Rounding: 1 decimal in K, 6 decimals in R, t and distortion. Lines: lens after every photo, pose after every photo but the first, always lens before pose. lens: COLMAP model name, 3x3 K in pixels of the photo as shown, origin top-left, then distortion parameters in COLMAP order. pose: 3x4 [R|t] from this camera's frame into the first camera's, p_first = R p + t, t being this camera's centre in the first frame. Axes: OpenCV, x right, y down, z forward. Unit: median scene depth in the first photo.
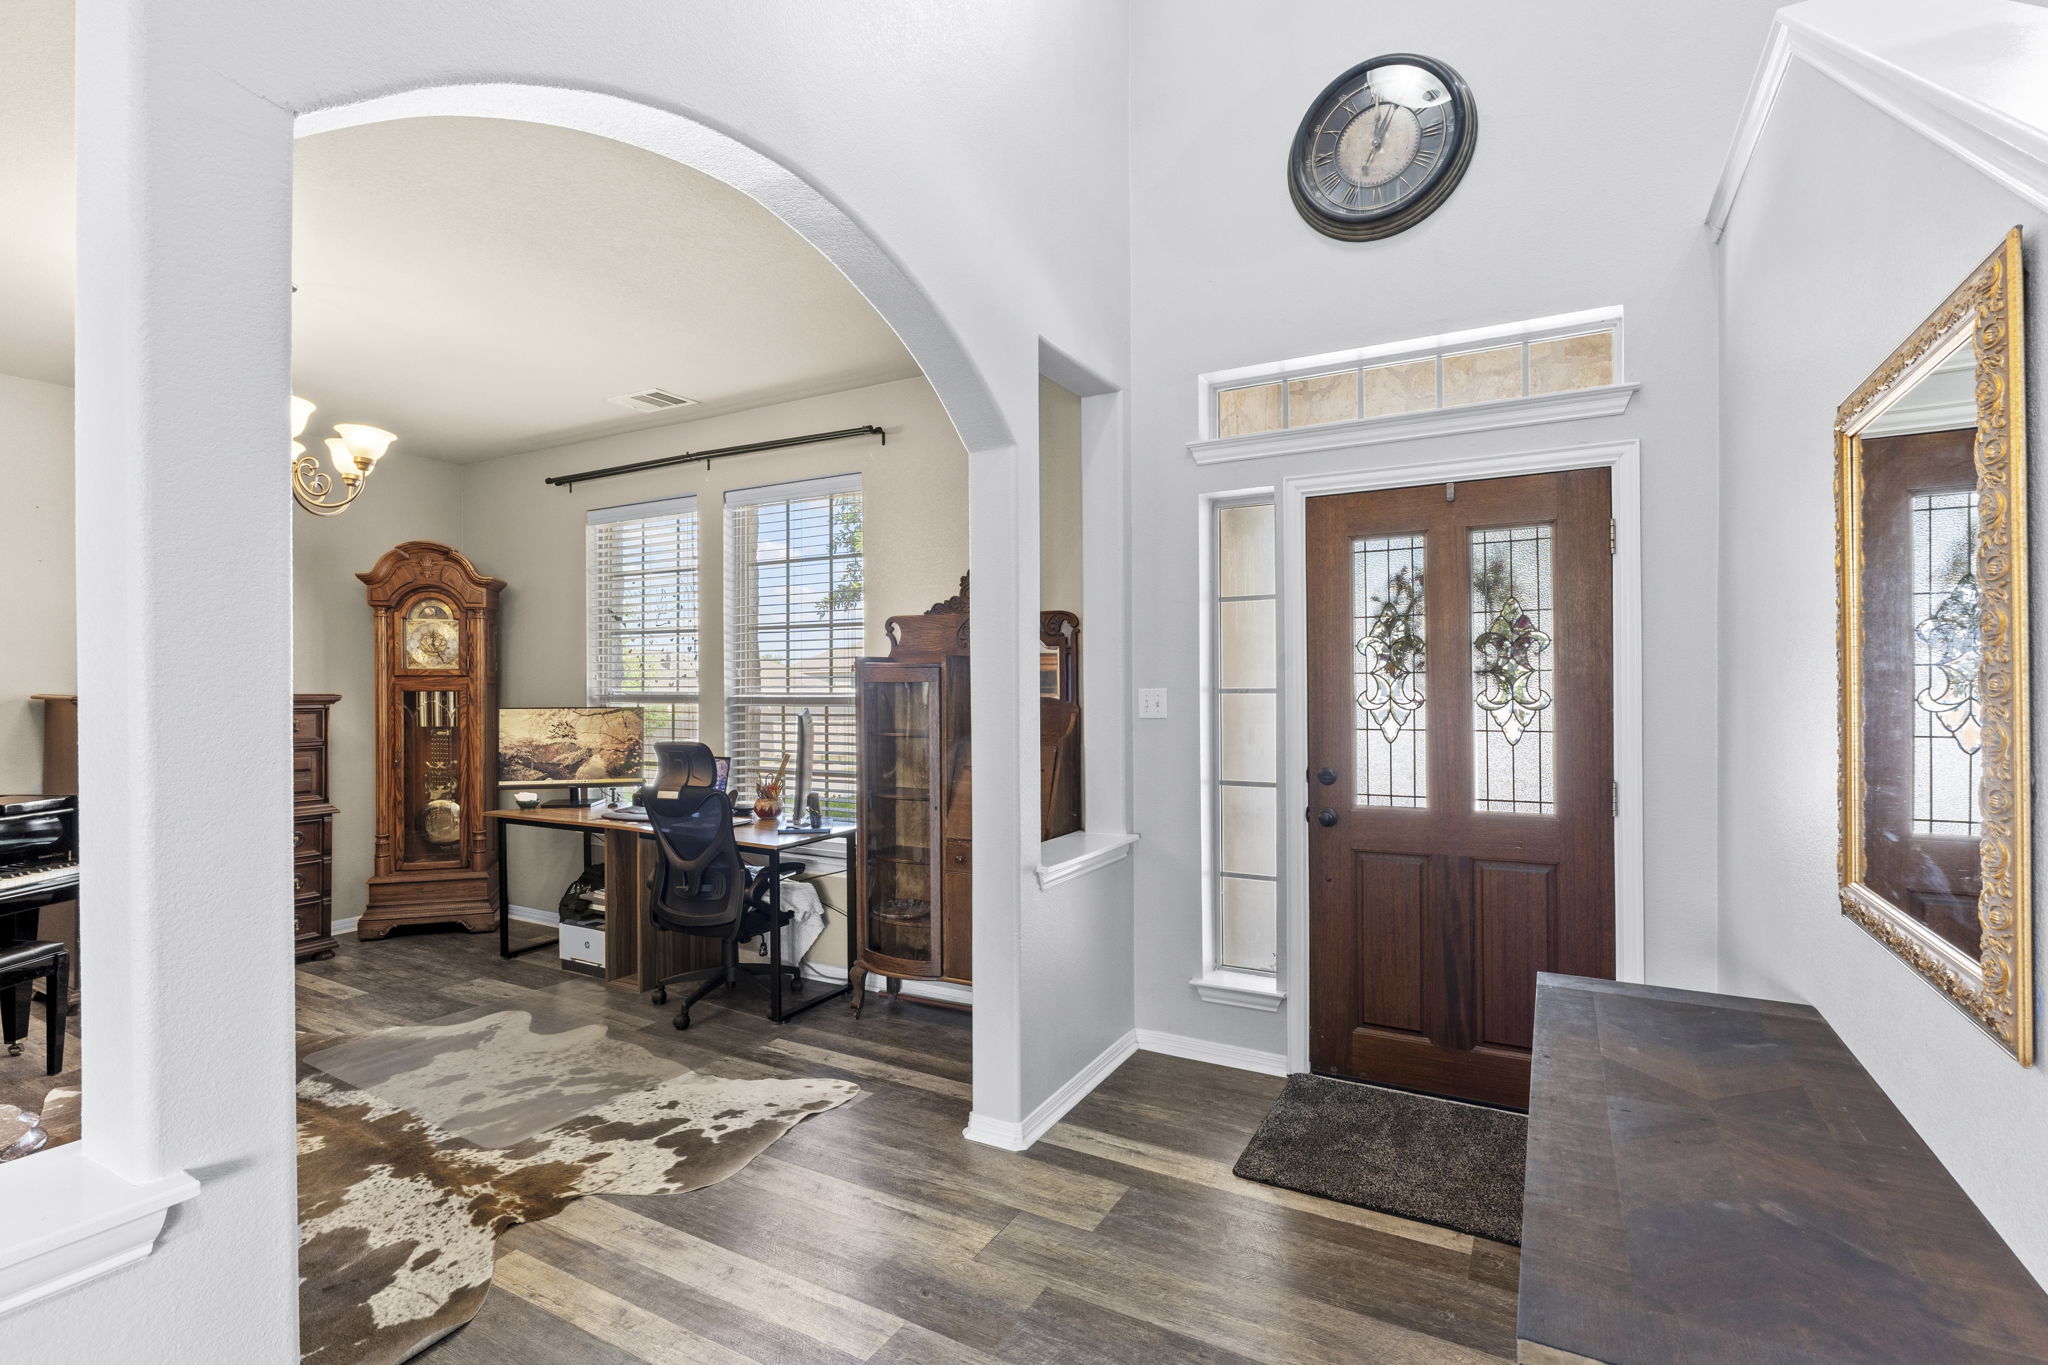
lens RADIAL K [[936.1, 0, 1027.9], [0, 936.1, 689.7], [0, 0, 1]] dist [-0.003183, 0.000485]
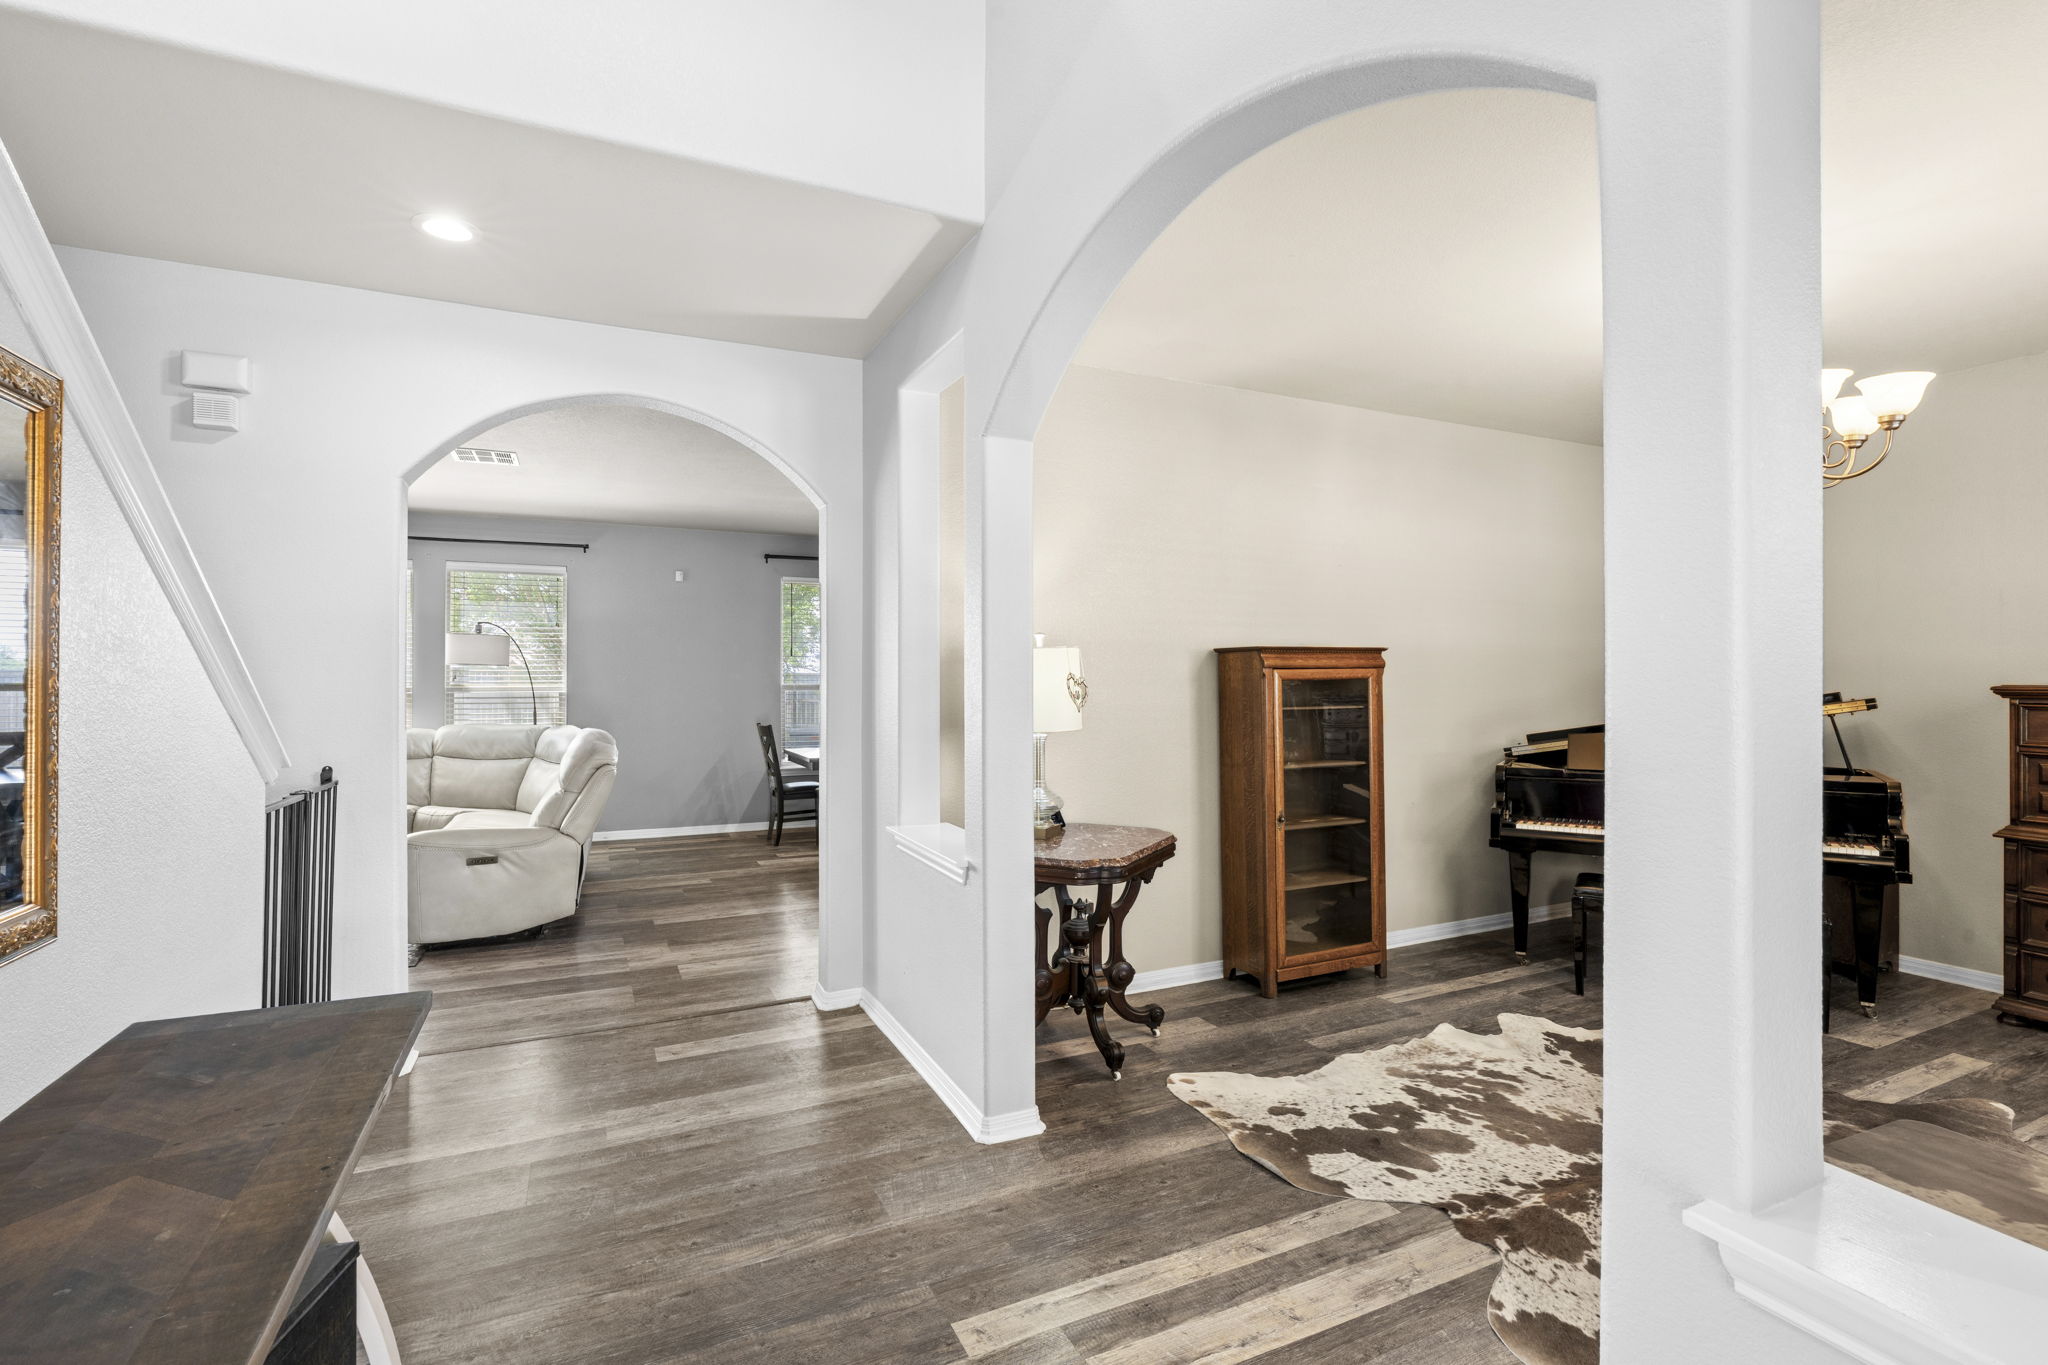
lens RADIAL K [[936.1, 0, 1021.6], [0, 936.1, 676.4], [0, 0, 1]] dist [-0.003183, 0.000485]
pose [[-0.585461, 0.000887, -0.810700, 0.304766], [0.000841, 1.000000, 0.000487, -0.004075], [0.810700, -0.000397, -0.585462, 0.692381]]
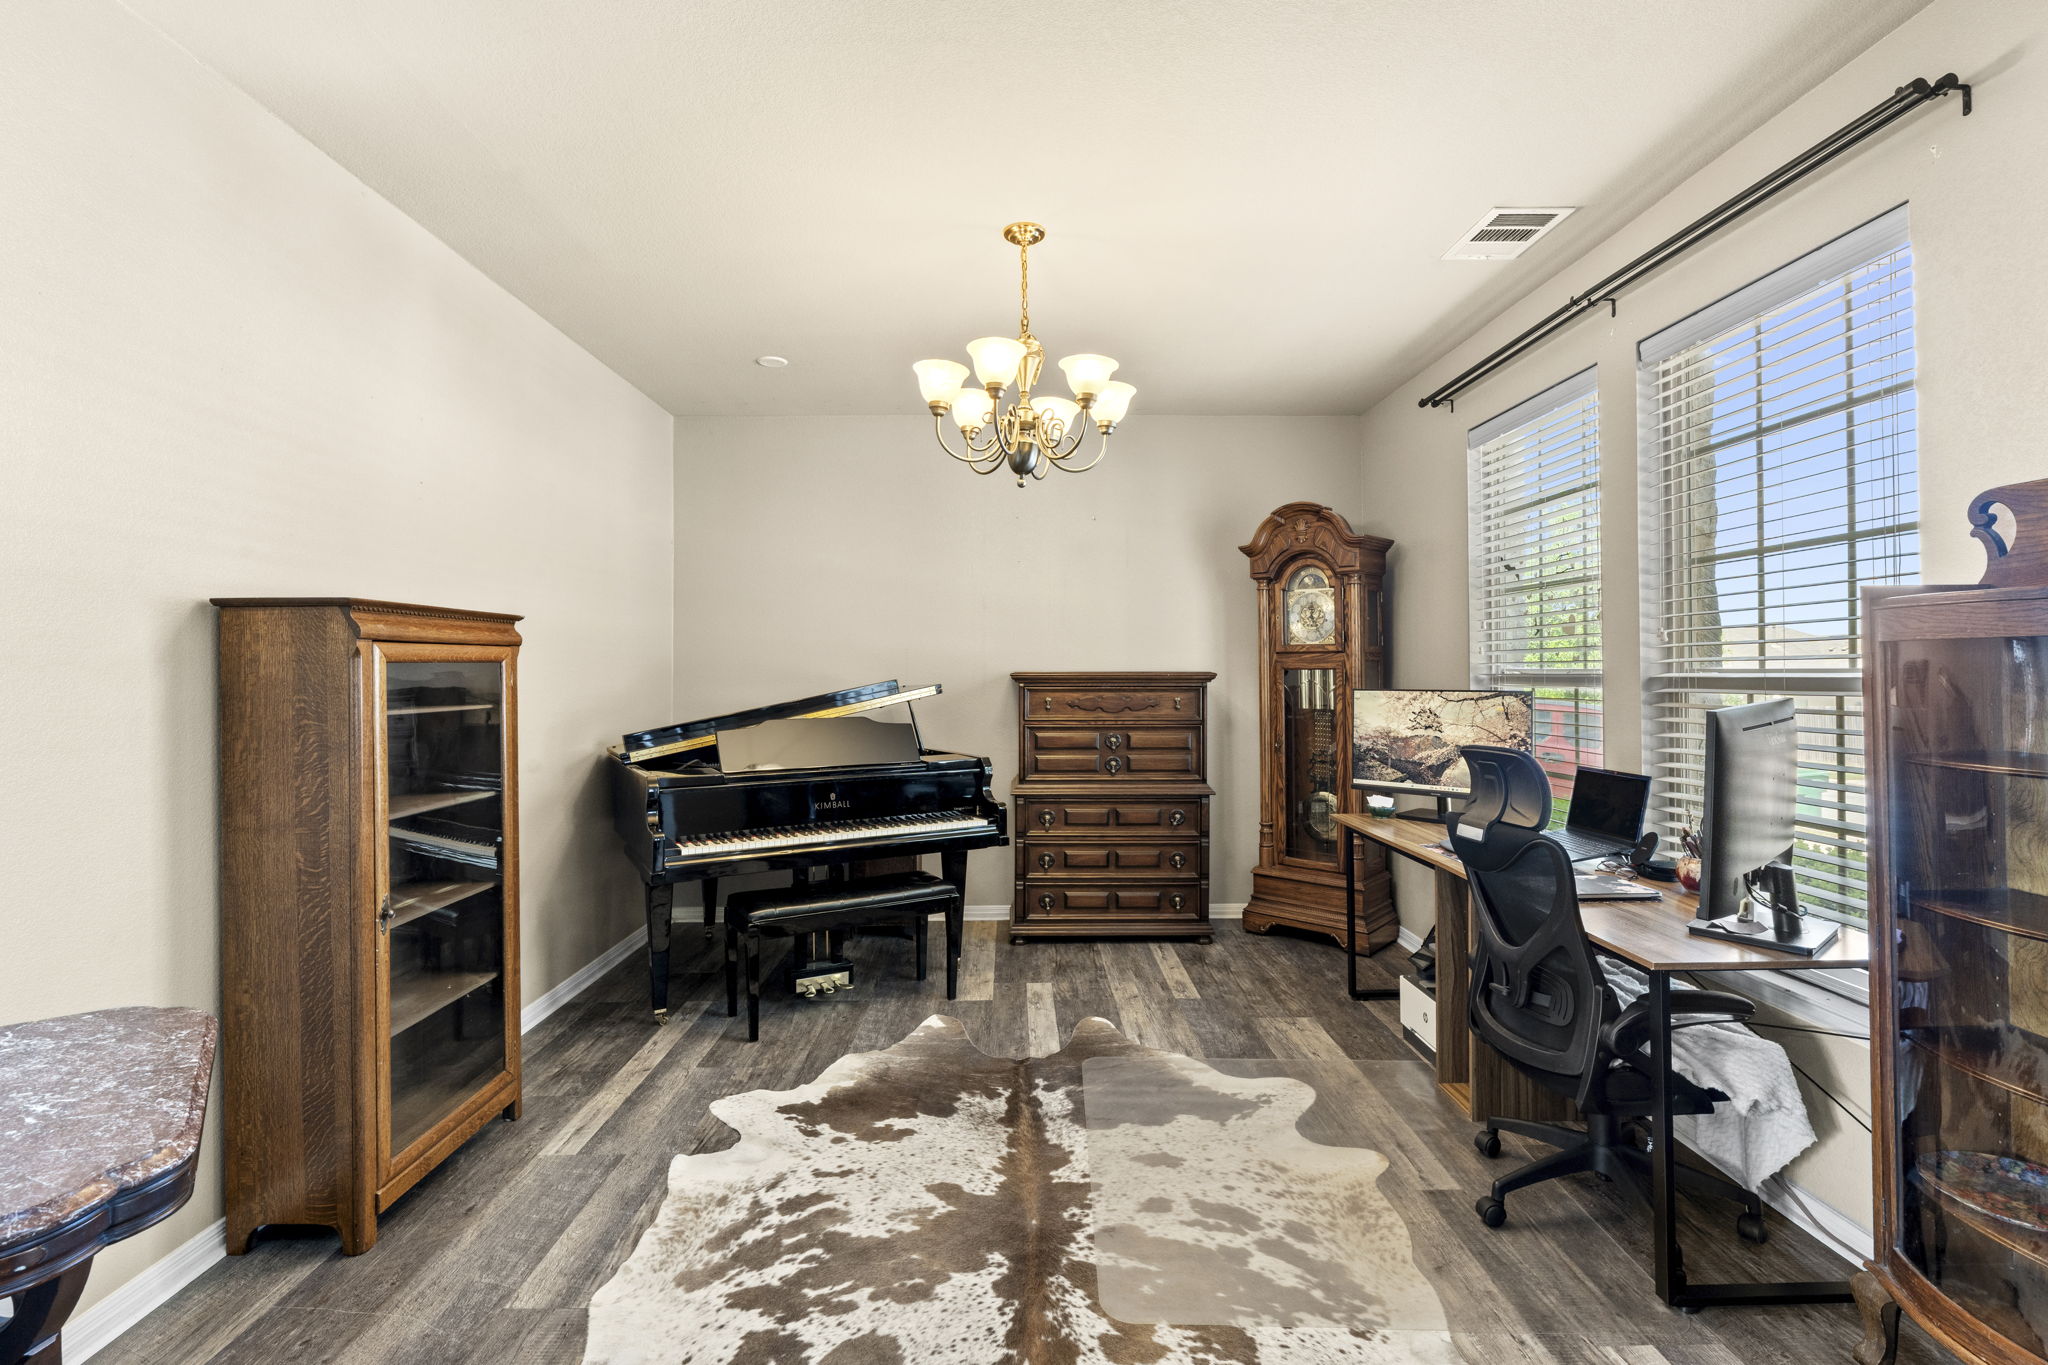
lens RADIAL K [[936.1, 0, 1023.4], [0, 936.1, 660.3], [0, 0, 1]] dist [-0.003183, 0.000485]
pose [[0.492771, -0.011294, -0.870086, 0.009120], [-0.000706, 0.999910, -0.013379, 0.006430], [0.870159, 0.007207, 0.492719, 0.396087]]
